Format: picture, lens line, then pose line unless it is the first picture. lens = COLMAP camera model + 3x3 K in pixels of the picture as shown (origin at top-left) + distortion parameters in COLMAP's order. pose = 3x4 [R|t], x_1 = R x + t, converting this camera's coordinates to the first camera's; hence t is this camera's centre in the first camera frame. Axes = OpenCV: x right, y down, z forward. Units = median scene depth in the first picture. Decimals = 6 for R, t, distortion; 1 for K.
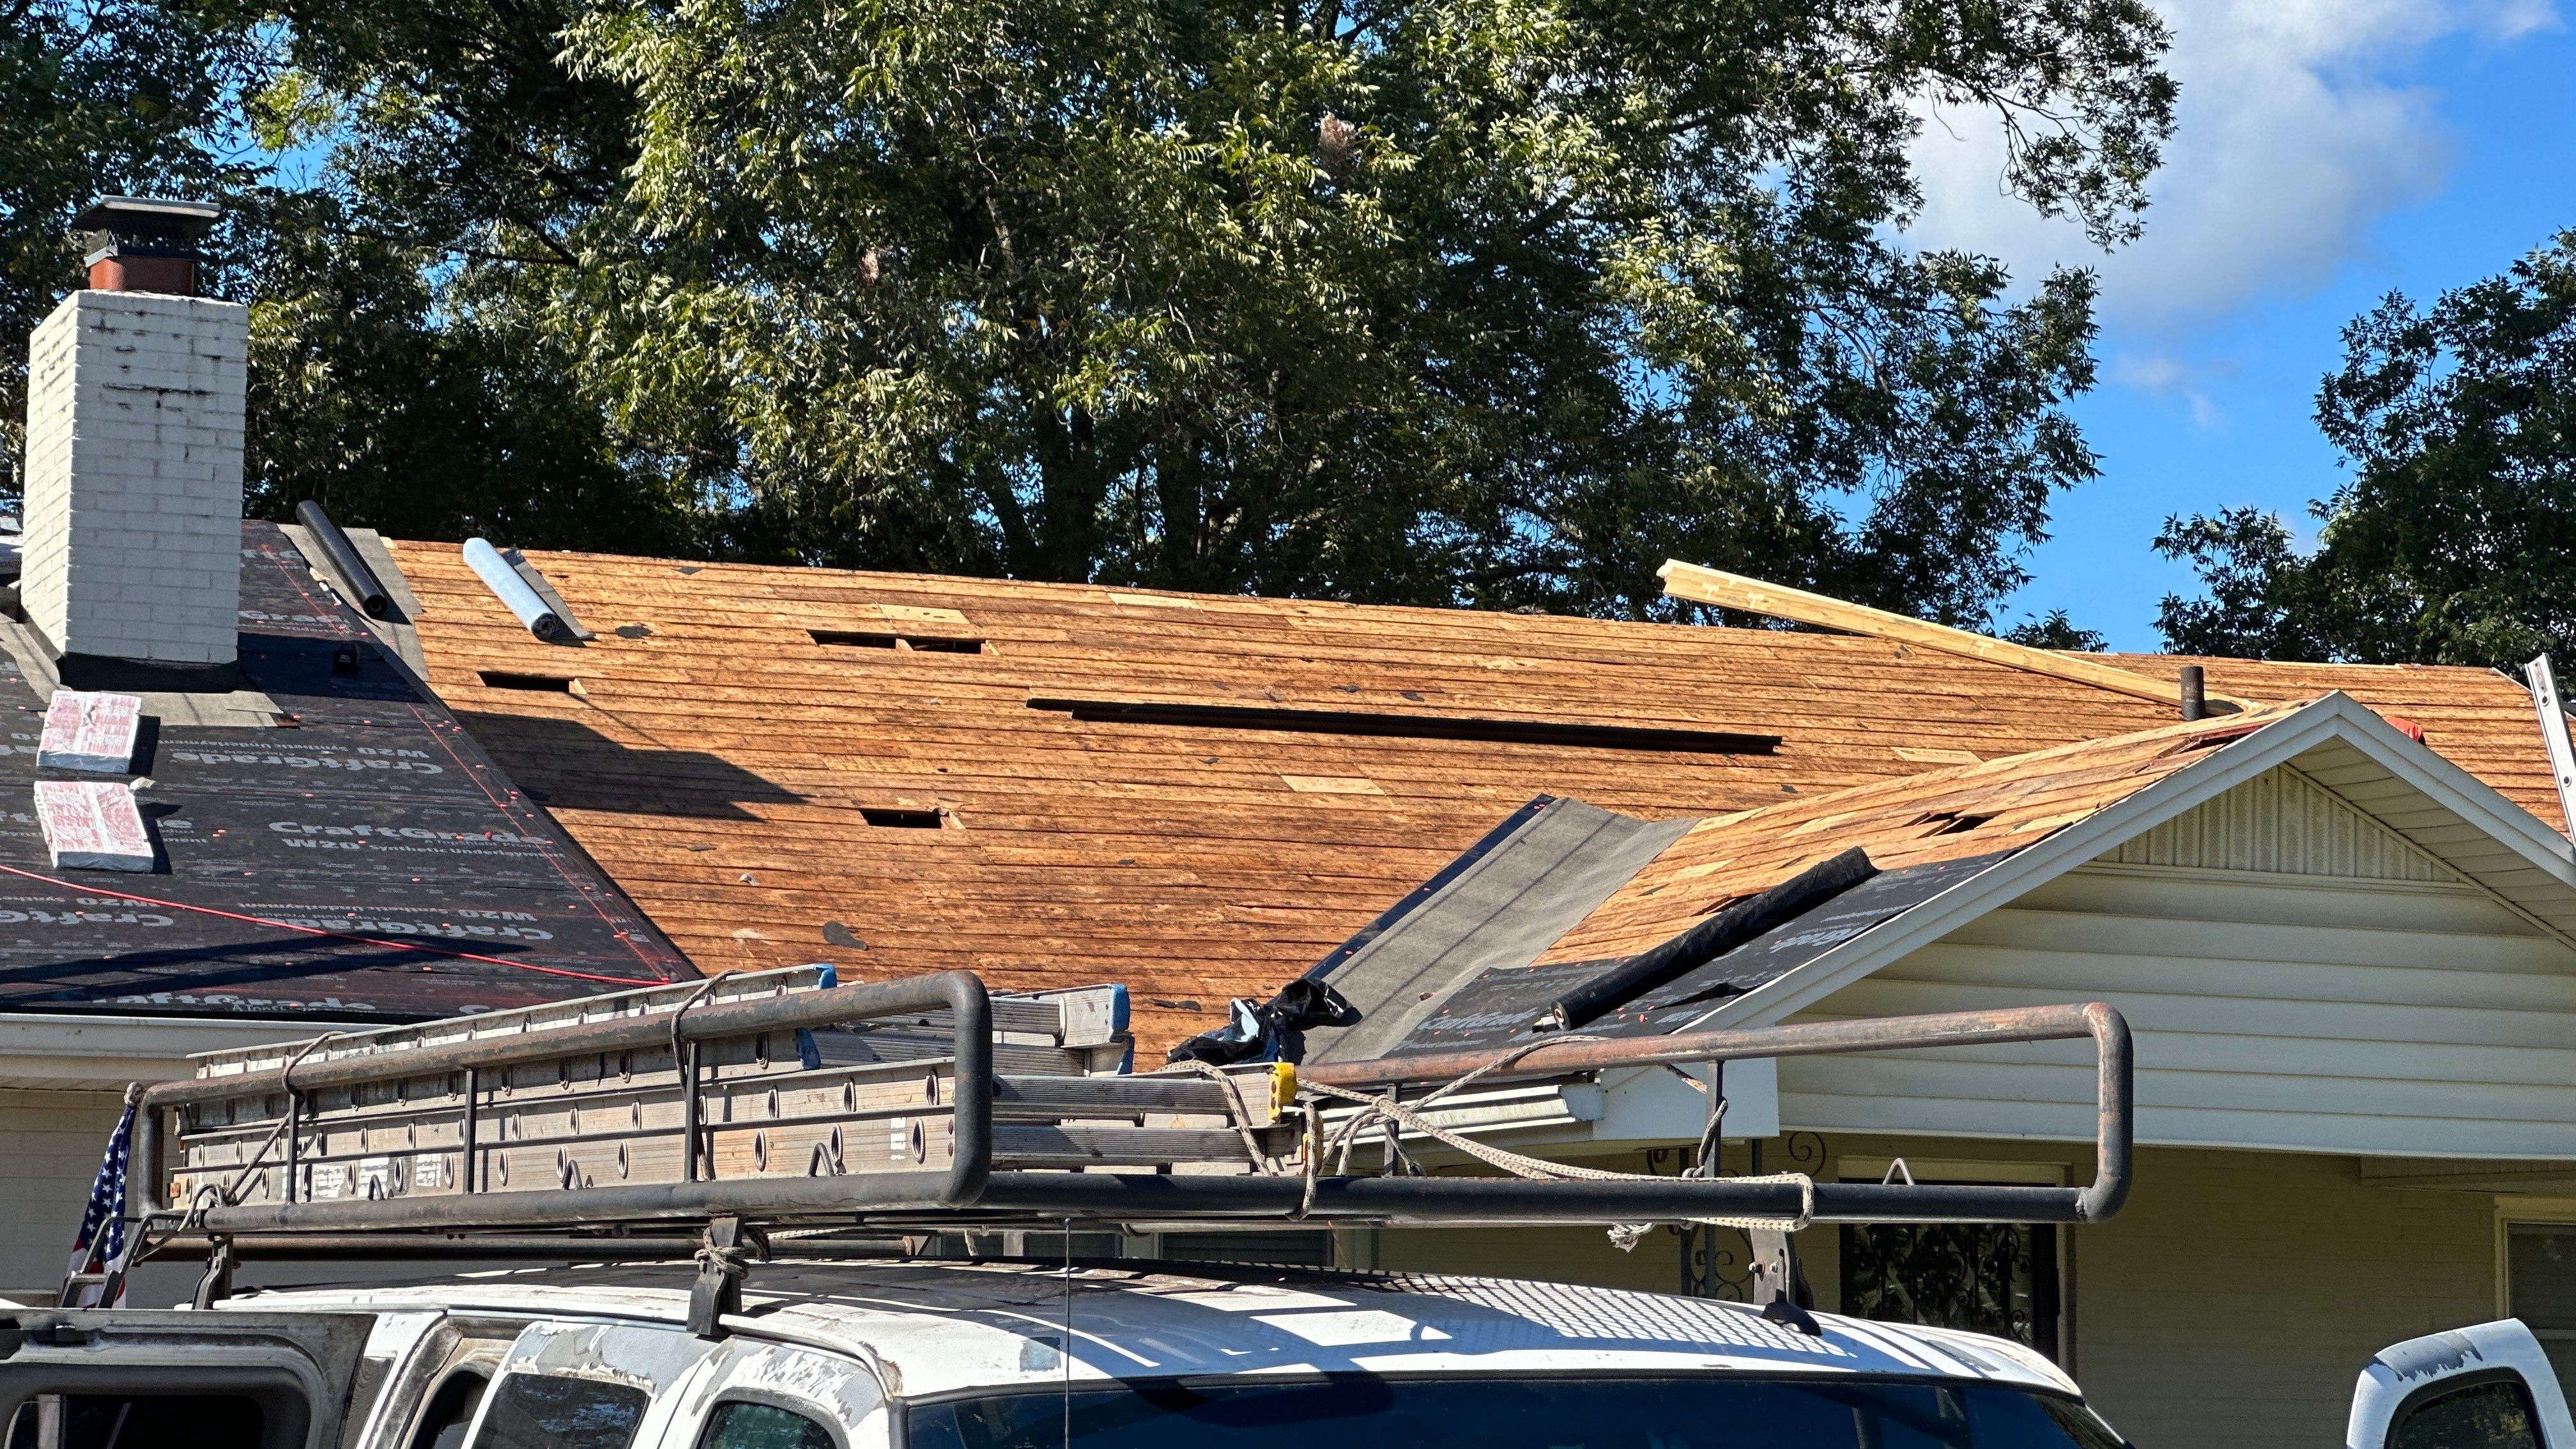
lens RADIAL K [[5874.8, 0, 1296.5], [0, 5874.8, 719.9], [0, 0, 1]] dist [0.106511, 0.000000]
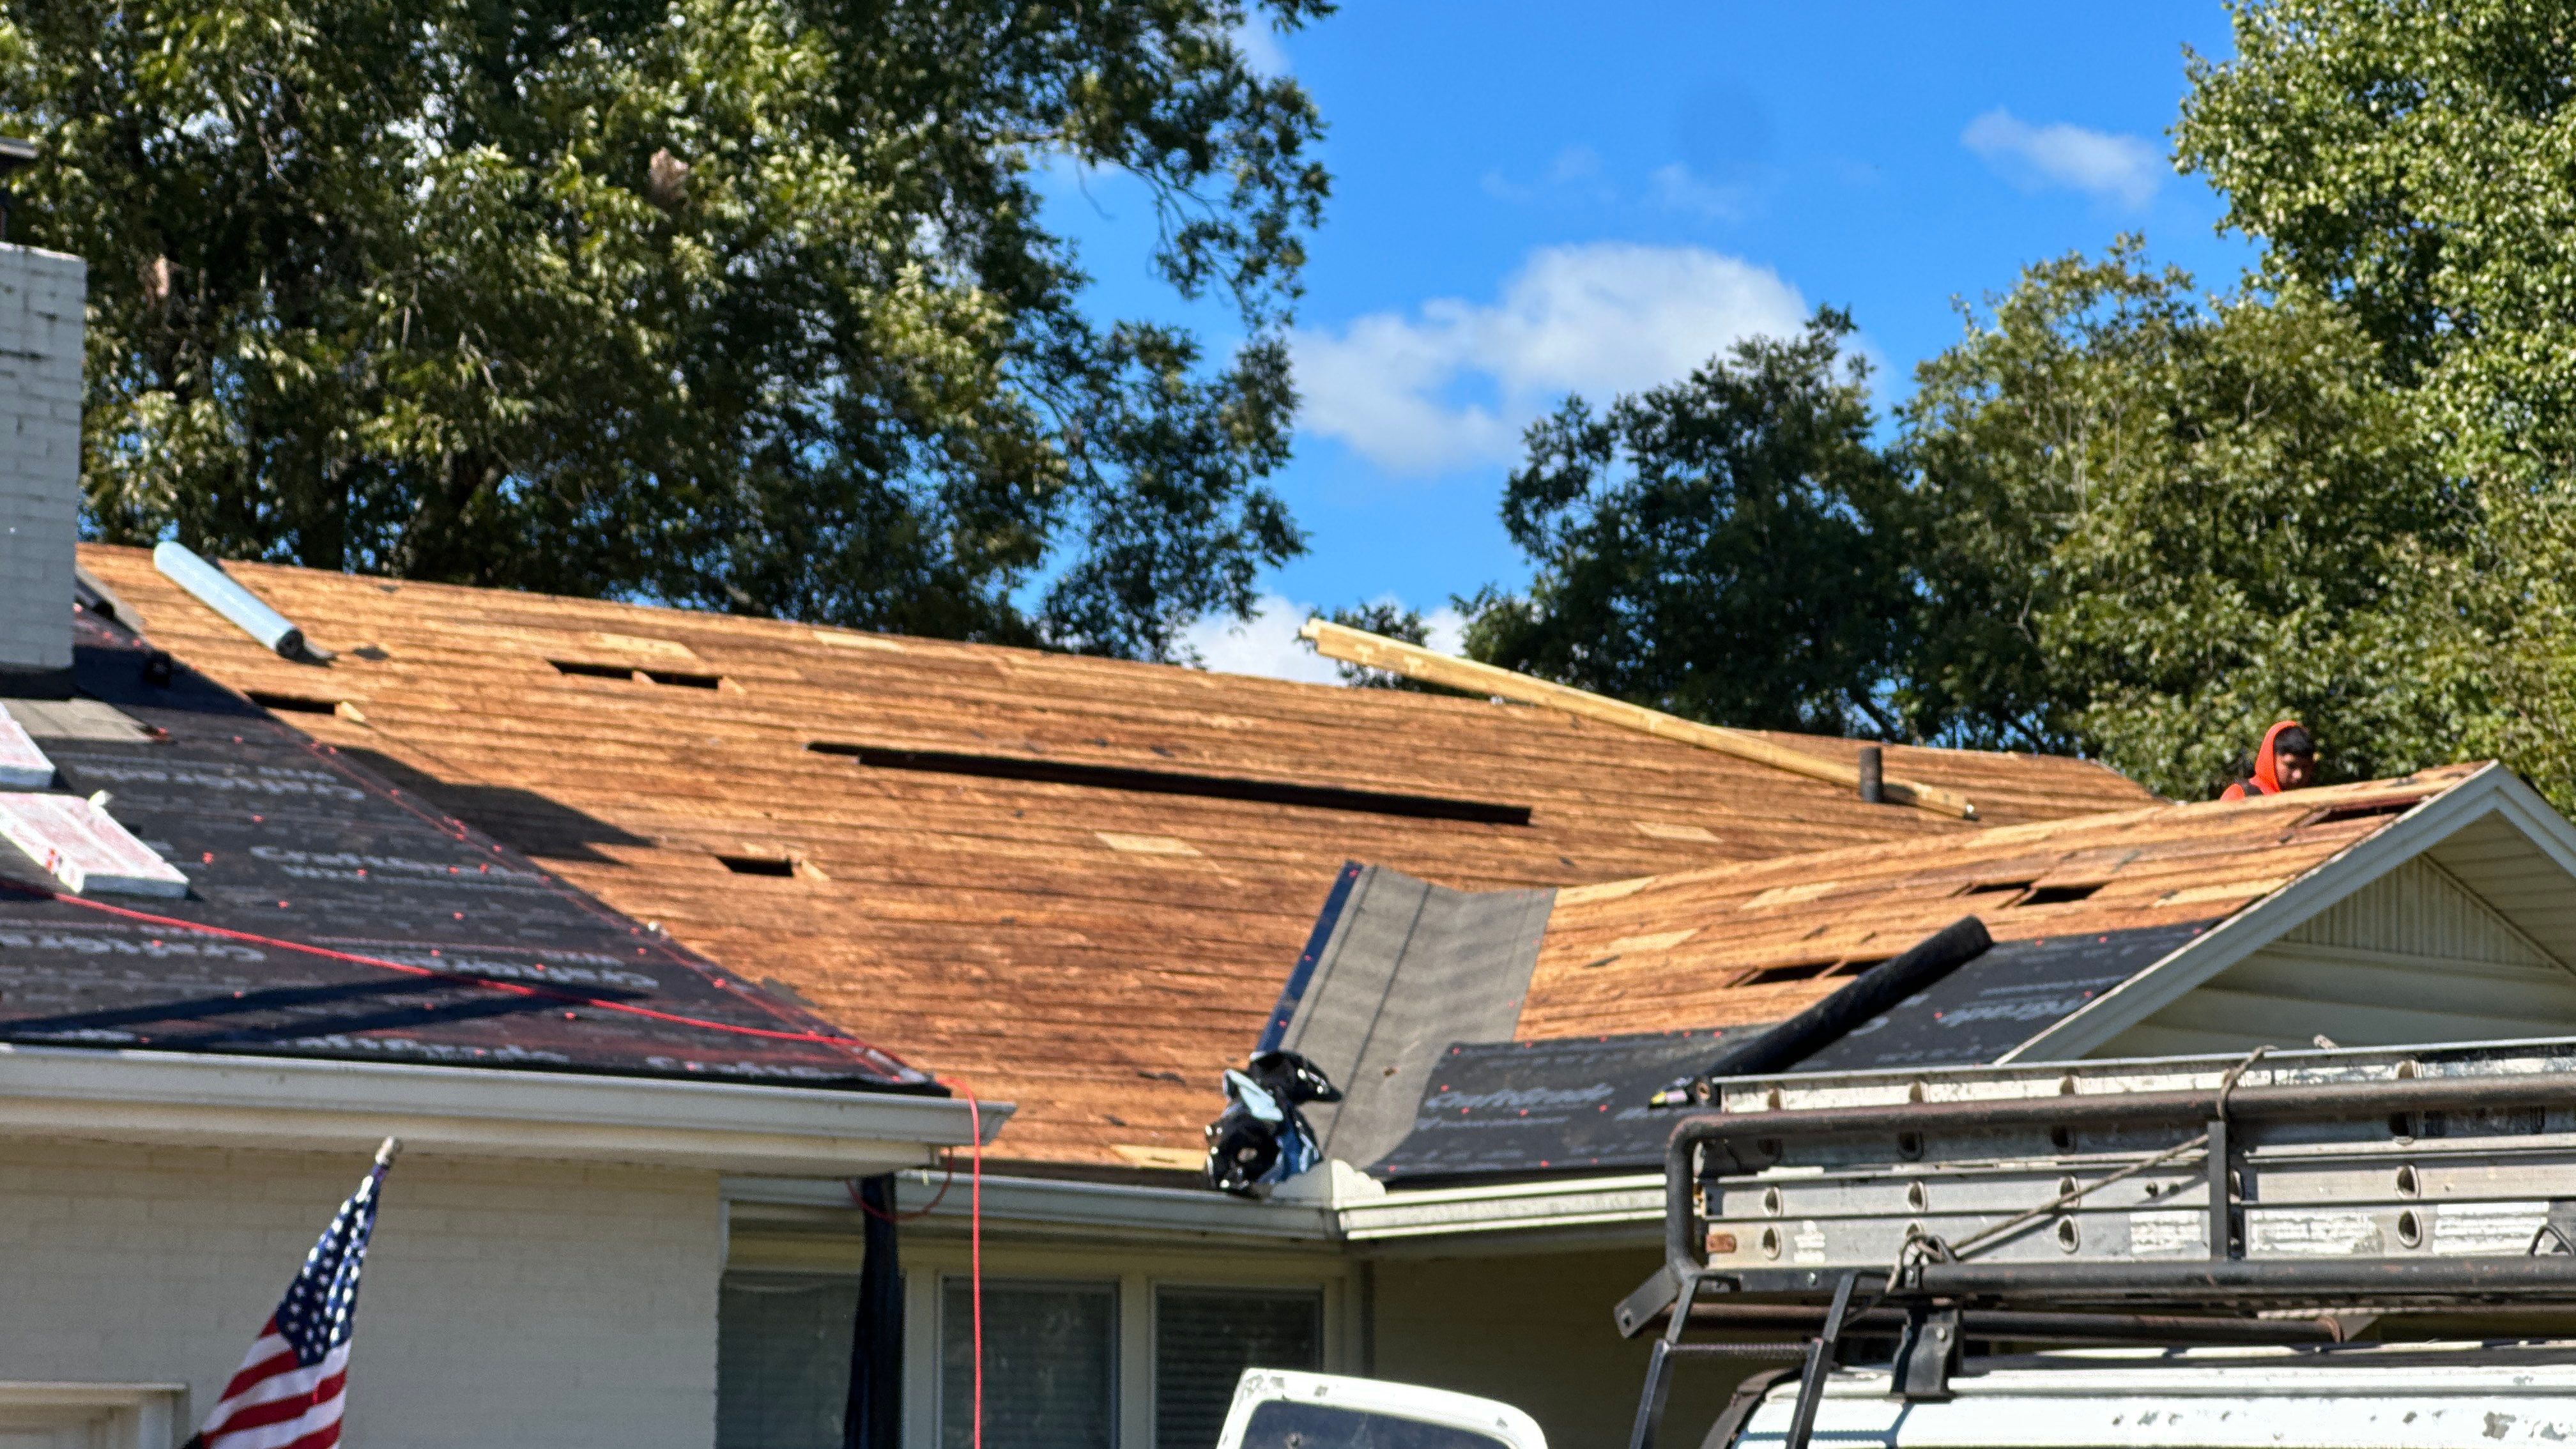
lens RADIAL K [[5874.8, 0, 1285.4], [0, 5874.8, 731.1], [0, 0, 1]] dist [0.106511, 0.000000]
pose [[0.966258, 0.030335, 0.255782, -0.201577], [-0.025654, 0.999437, -0.021618, 0.012270], [-0.256294, 0.014326, 0.966493, 0.099356]]
